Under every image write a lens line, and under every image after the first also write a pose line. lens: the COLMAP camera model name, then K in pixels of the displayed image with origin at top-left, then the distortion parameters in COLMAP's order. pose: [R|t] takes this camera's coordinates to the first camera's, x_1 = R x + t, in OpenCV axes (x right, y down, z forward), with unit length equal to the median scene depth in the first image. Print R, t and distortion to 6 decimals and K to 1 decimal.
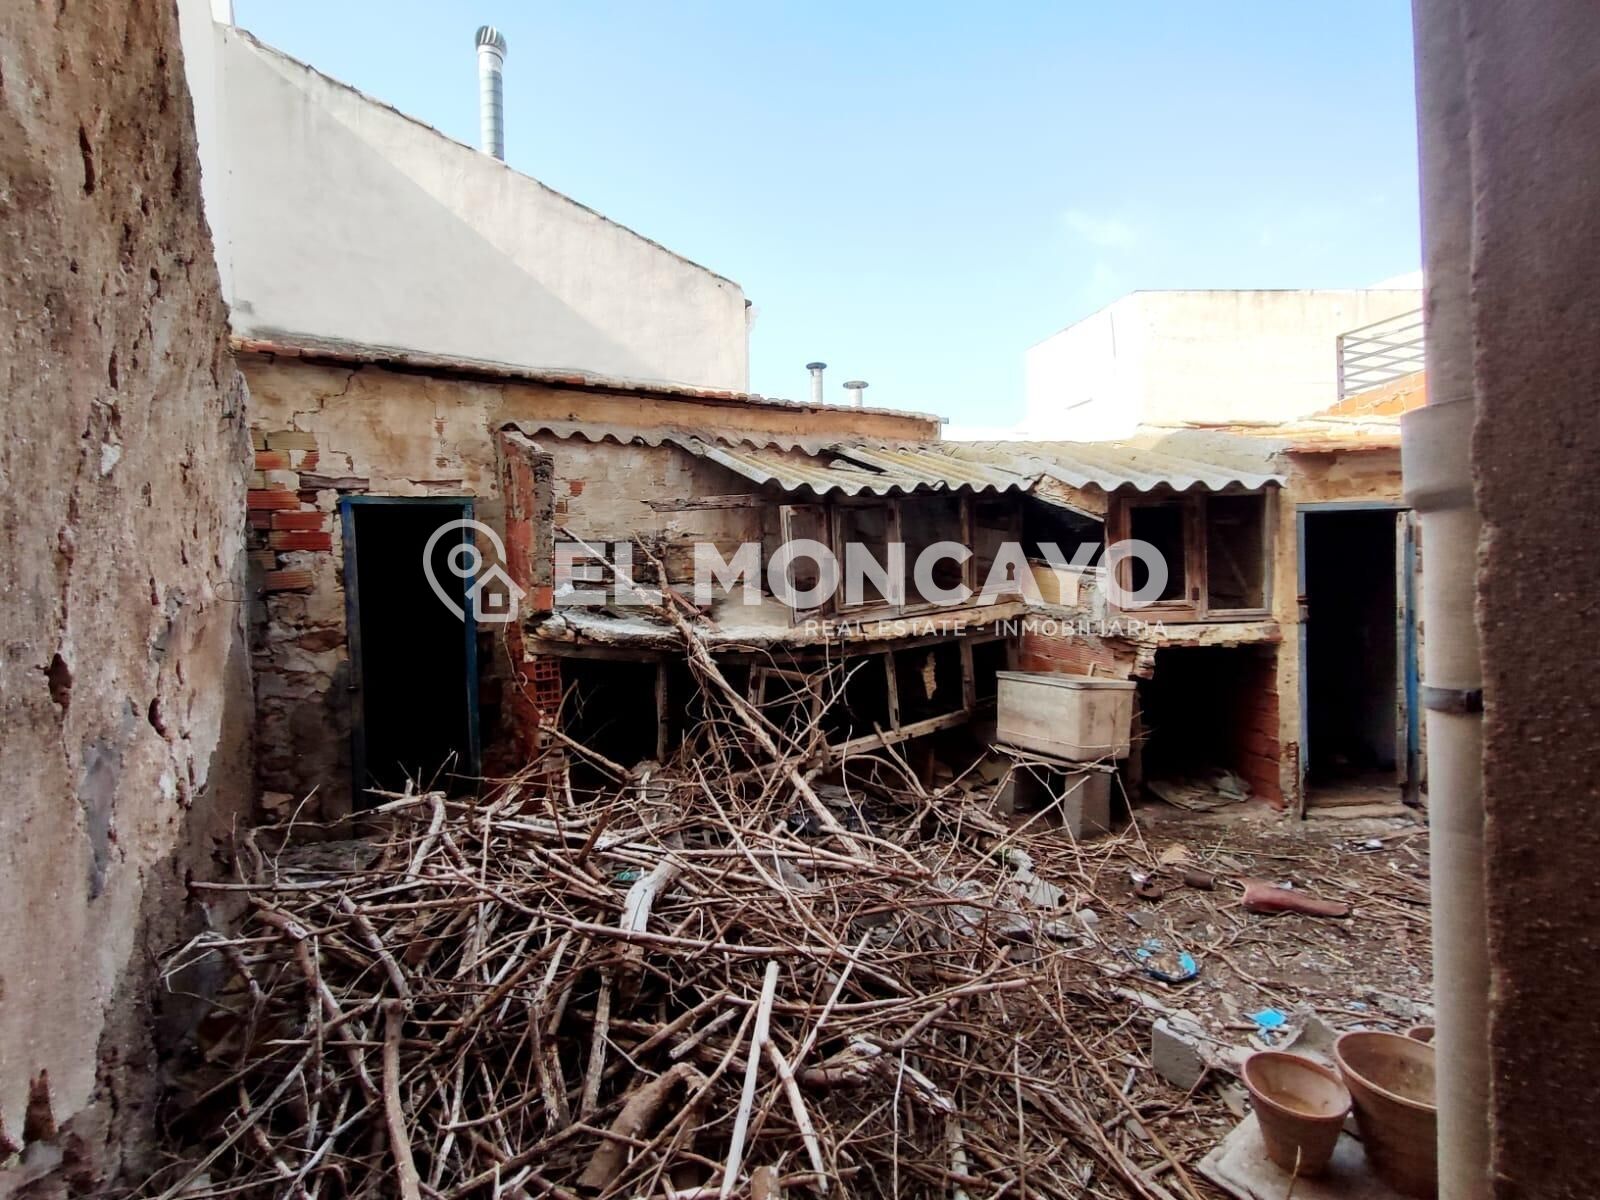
lens RADIAL K [[832.9, 0, 800.0], [0, 832.9, 600.0], [0, 0, 1]] dist [-0.032135, 0.033798]
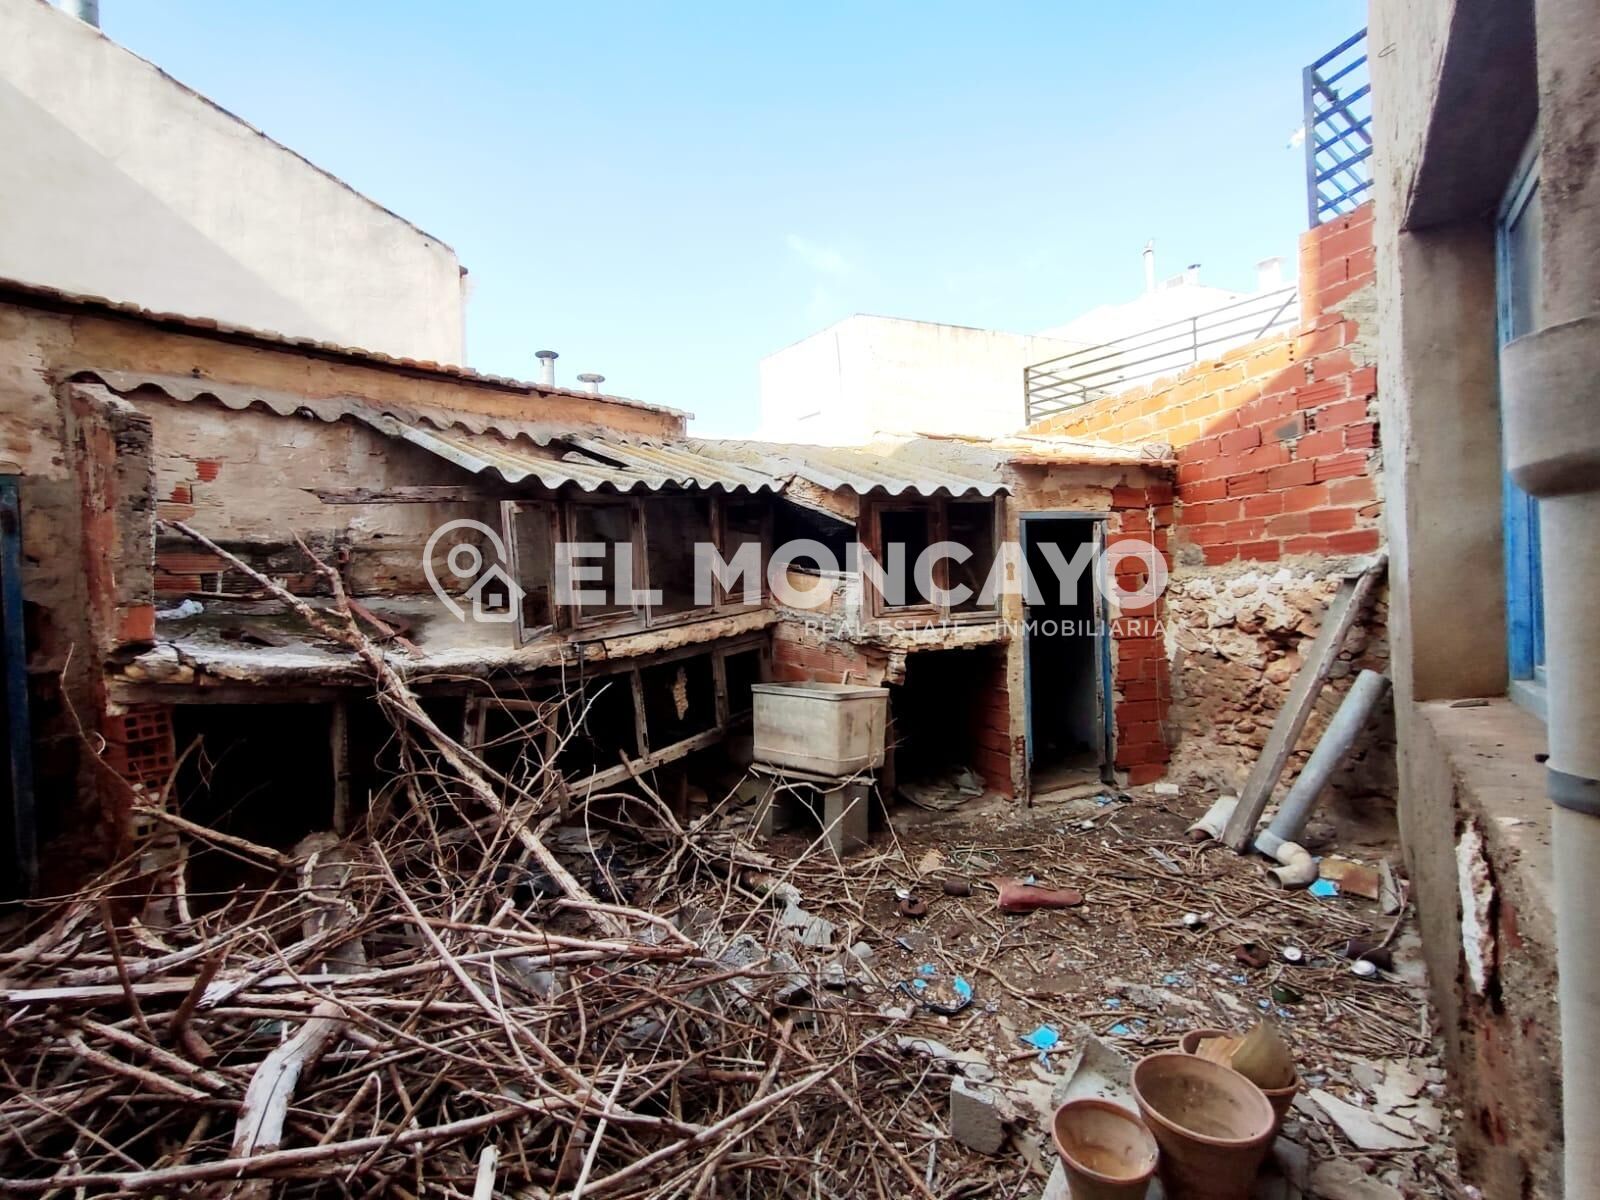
lens RADIAL K [[832.9, 0, 800.0], [0, 832.9, 600.0], [0, 0, 1]] dist [-0.032135, 0.033798]
pose [[0.951874, -0.015435, 0.306101, 0.004711], [0.017391, 0.999842, -0.003663, -0.006765], [-0.305996, 0.008810, 0.951992, 0.127888]]
